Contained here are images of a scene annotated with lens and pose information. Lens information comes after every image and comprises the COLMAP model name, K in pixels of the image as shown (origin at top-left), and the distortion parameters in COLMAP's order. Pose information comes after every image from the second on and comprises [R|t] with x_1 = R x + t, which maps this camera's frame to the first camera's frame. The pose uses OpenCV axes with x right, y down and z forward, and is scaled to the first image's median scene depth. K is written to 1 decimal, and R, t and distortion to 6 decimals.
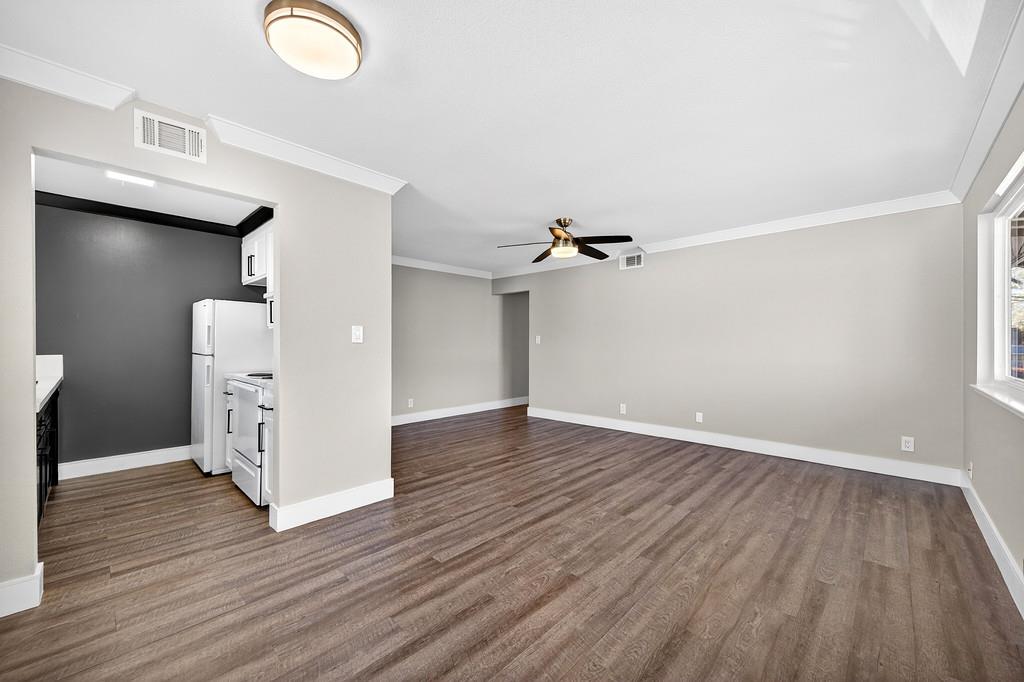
lens RADIAL K [[402.5, 0, 516.1], [0, 402.5, 342.3], [0, 0, 1]] dist [0.000752, -0.000158]
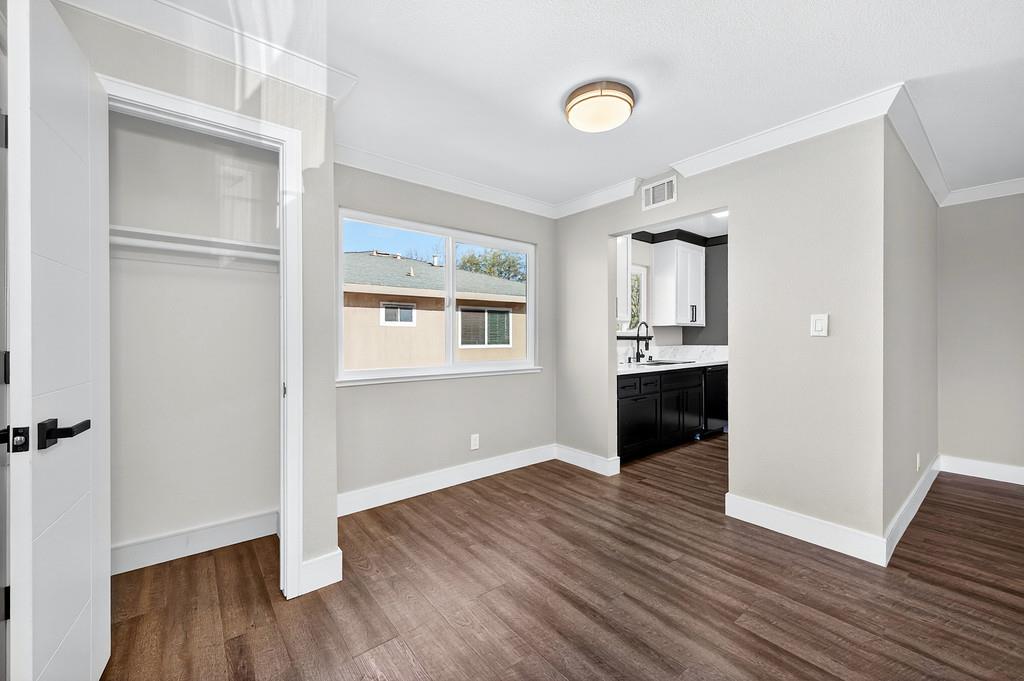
lens RADIAL K [[402.5, 0, 516.1], [0, 402.5, 341.8], [0, 0, 1]] dist [0.000752, -0.000158]
pose [[-0.134484, 0.004863, -0.990904, 0.407385], [0.002102, 0.999987, 0.004622, 0.005008], [0.990914, -0.001461, -0.134492, 0.448599]]
